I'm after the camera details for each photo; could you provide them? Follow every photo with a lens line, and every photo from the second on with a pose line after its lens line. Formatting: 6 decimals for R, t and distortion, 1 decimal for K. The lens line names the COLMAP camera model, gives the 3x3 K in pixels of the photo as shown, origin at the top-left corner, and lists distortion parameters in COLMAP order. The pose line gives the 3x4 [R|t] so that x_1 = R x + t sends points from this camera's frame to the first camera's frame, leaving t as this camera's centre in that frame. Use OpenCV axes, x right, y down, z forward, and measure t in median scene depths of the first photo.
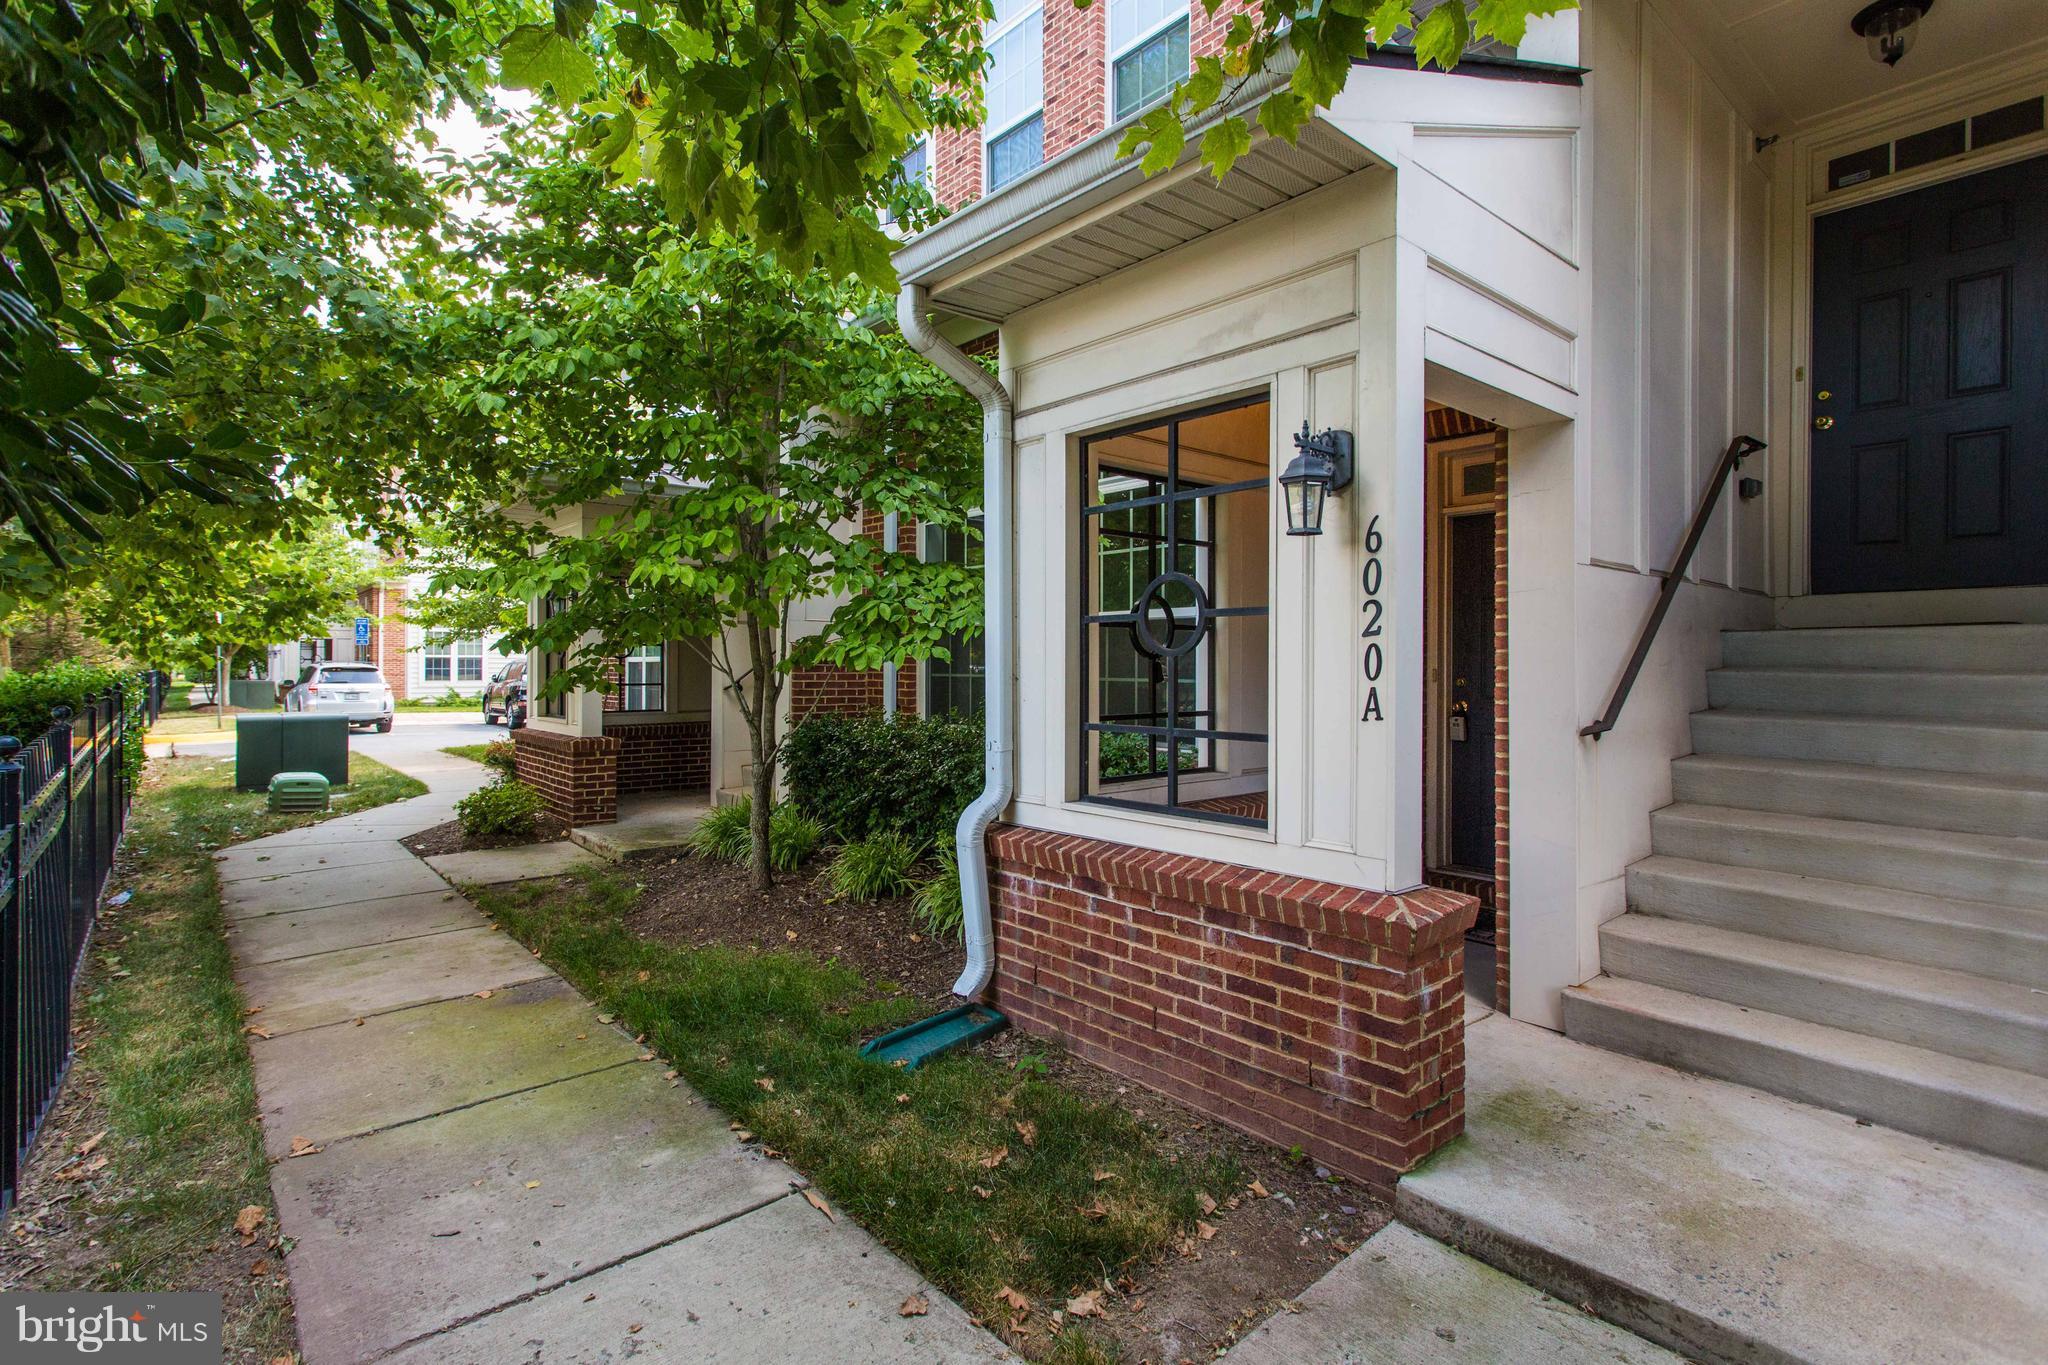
lens RADIAL K [[999.4, 0, 1007.7], [0, 999.4, 656.7], [0, 0, 1]] dist [-0.047942, 0.025787]
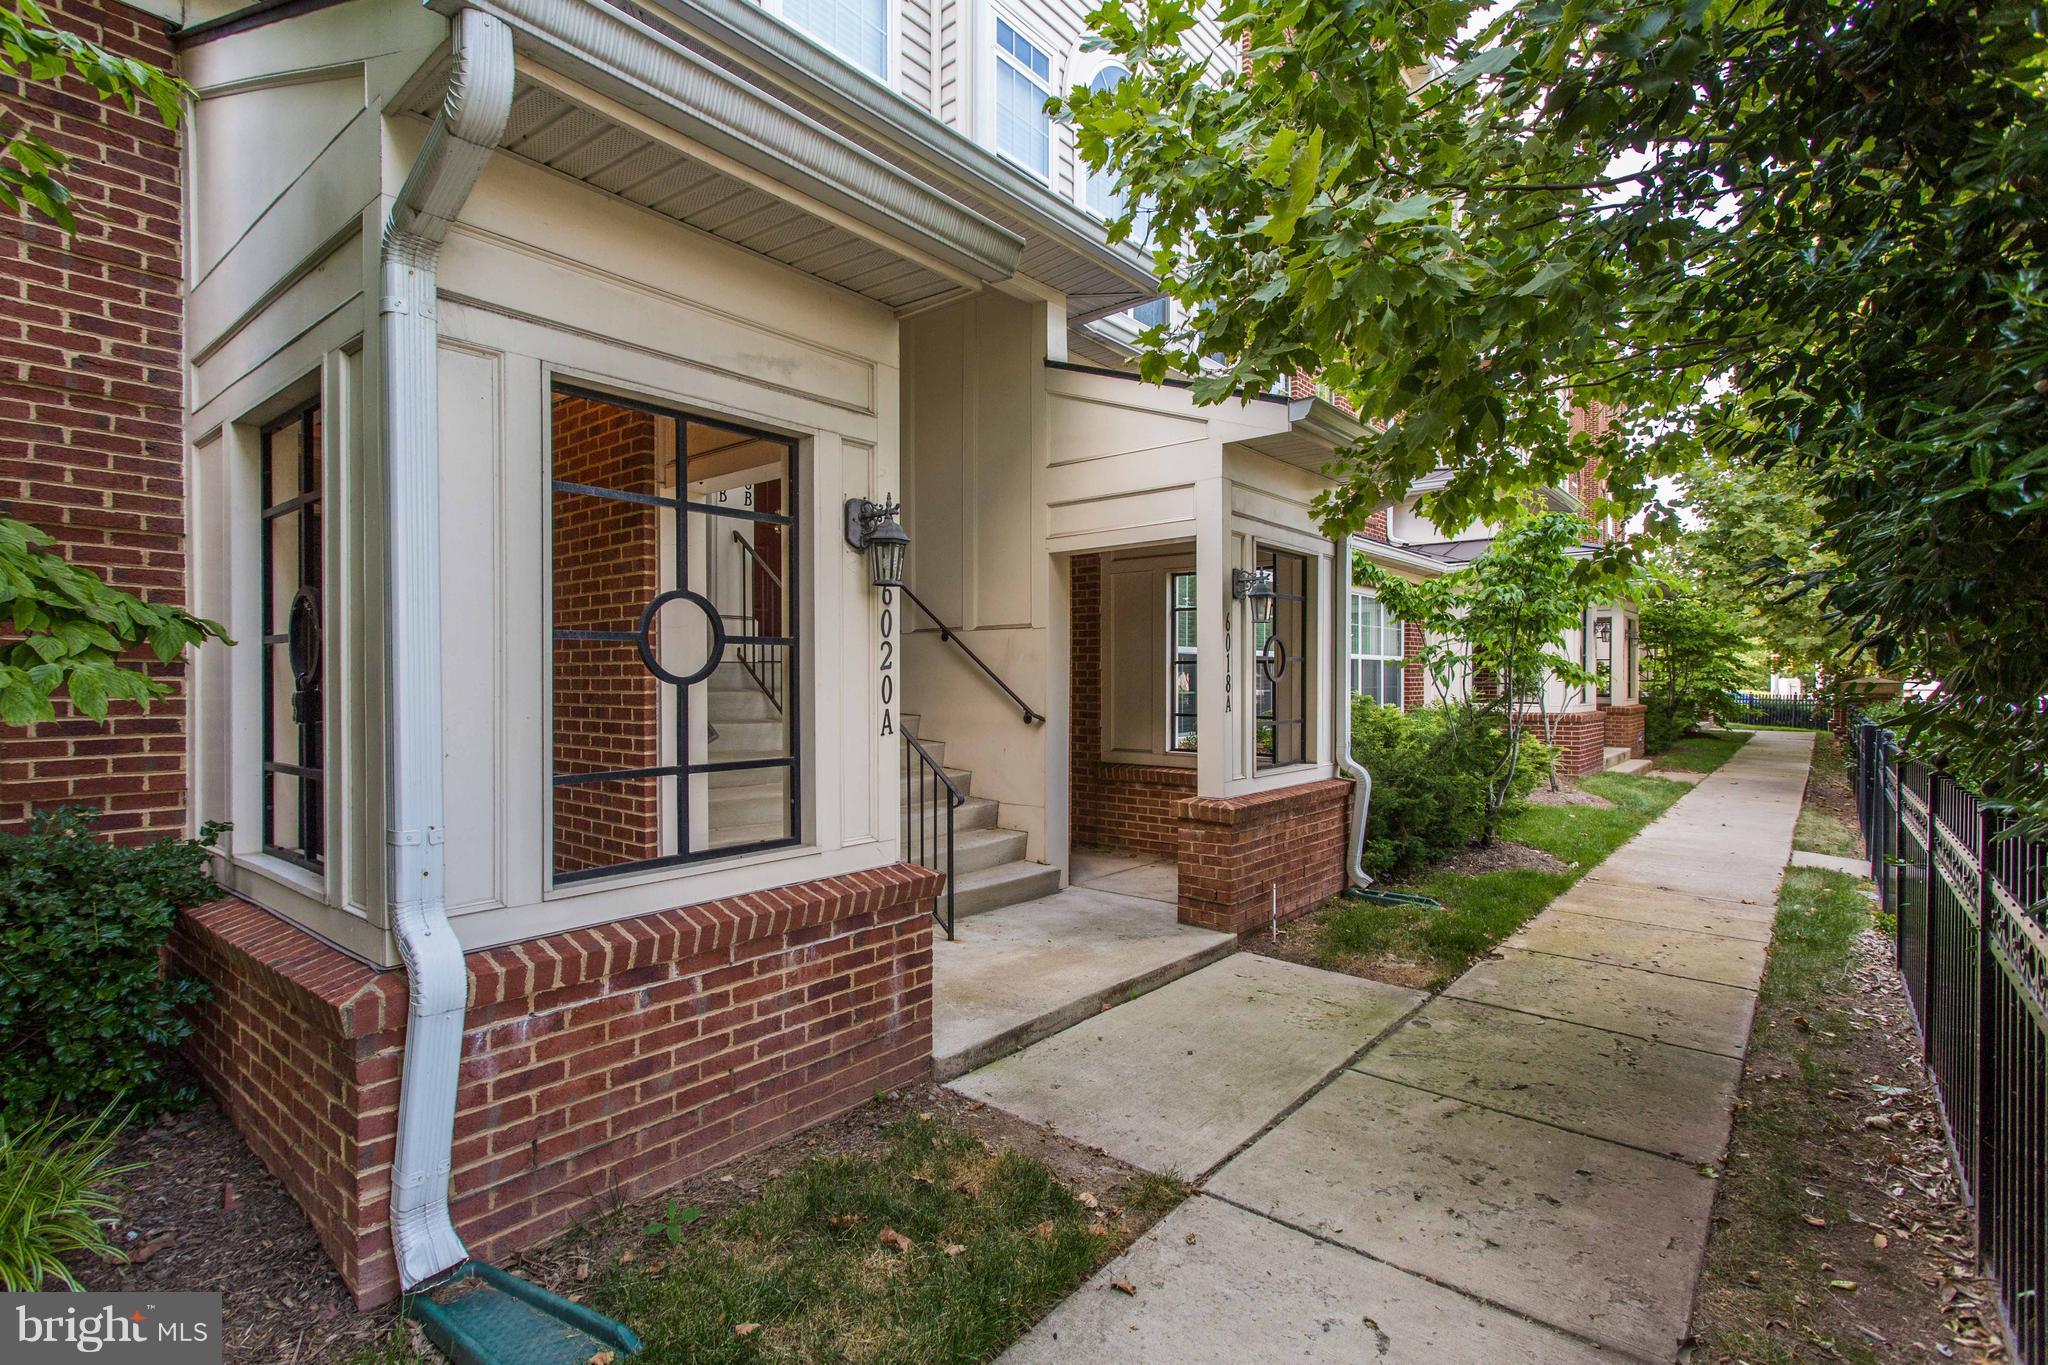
lens RADIAL K [[999.4, 0, 1007.7], [0, 999.4, 656.7], [0, 0, 1]] dist [-0.047942, 0.025787]
pose [[-0.215292, 0.011865, 0.976478, -0.912274], [-0.017888, 0.999711, -0.016091, -0.018513], [-0.976386, -0.020931, -0.215017, 1.091806]]
